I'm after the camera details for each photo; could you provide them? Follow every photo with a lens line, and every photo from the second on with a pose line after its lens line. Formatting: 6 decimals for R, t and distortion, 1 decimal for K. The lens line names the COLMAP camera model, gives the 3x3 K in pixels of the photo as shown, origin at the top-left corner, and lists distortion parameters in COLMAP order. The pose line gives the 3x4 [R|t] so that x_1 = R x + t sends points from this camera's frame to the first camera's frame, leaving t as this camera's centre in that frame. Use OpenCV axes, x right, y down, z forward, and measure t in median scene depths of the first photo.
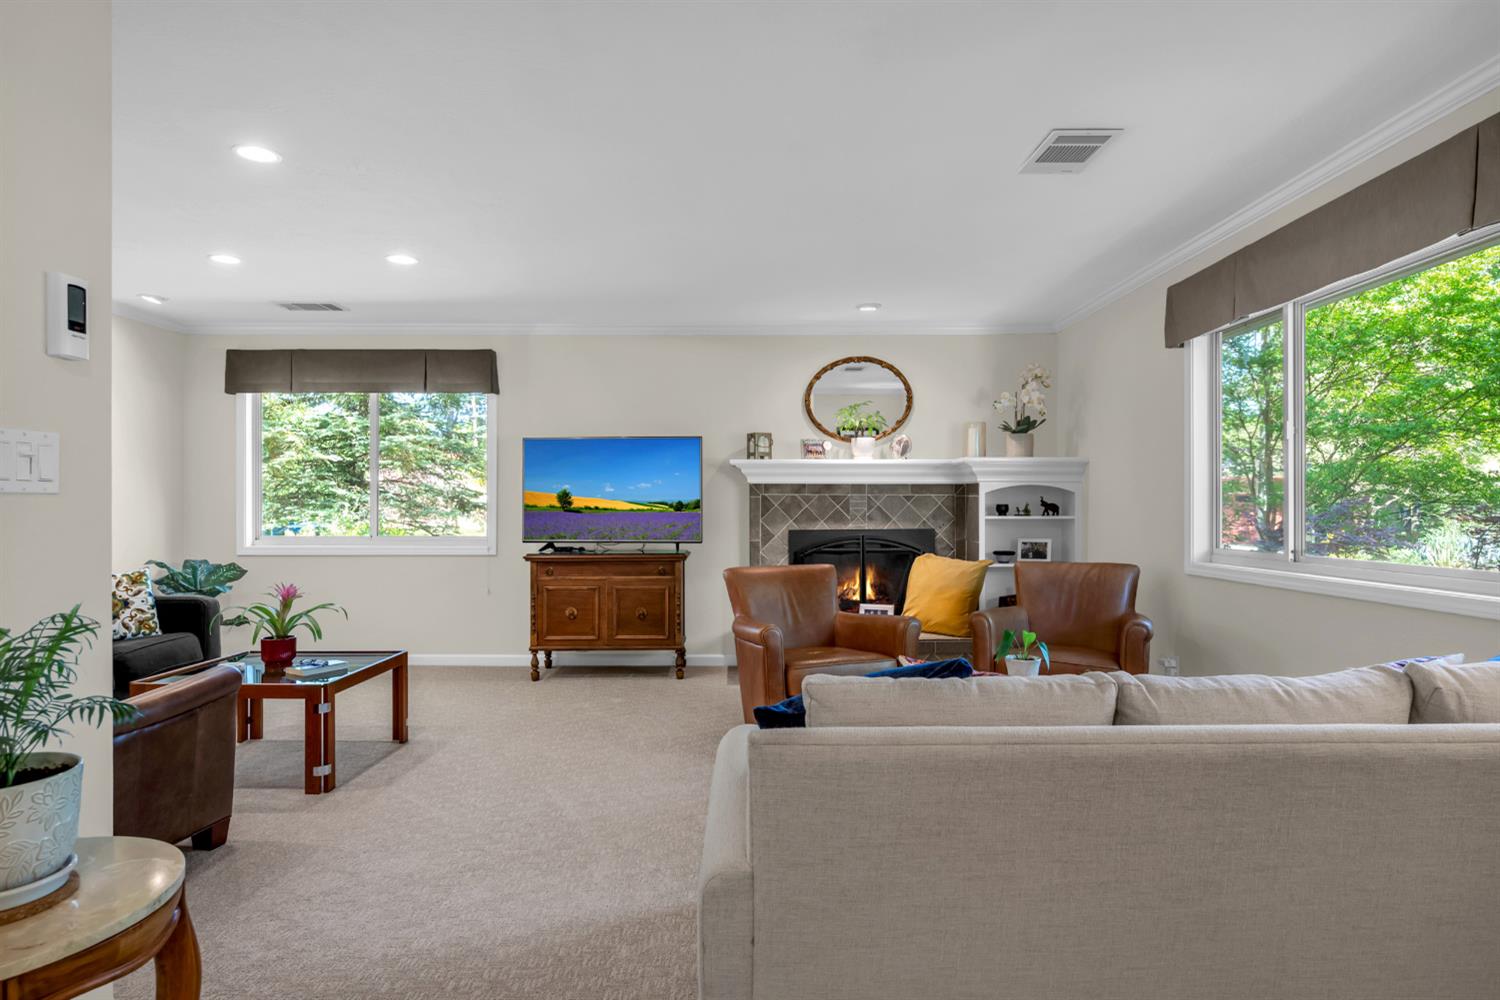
lens RADIAL K [[851.0, 0, 748.9], [0, 851.0, 503.9], [0, 0, 1]] dist [0.001331, 0.000372]
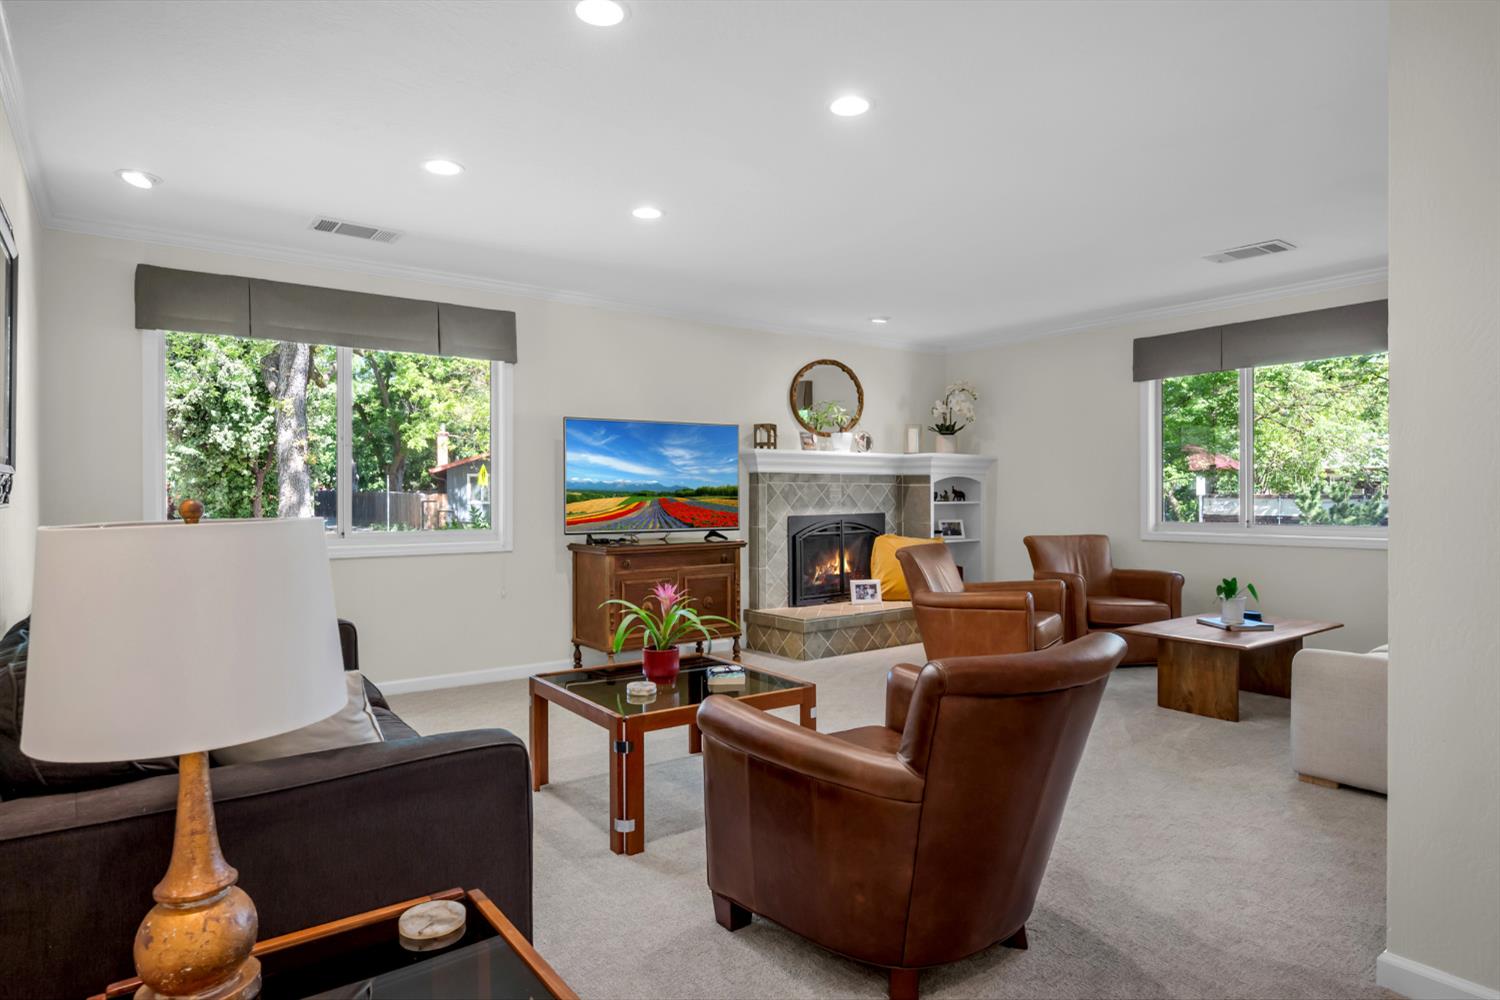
lens RADIAL K [[851.0, 0, 749.3], [0, 851.0, 498.5], [0, 0, 1]] dist [0.001331, 0.000372]
pose [[0.808412, -0.004245, 0.588601, -0.622299], [0.002572, 0.999990, 0.003680, 0.004643], [-0.588611, -0.001461, 0.808415, 0.164896]]
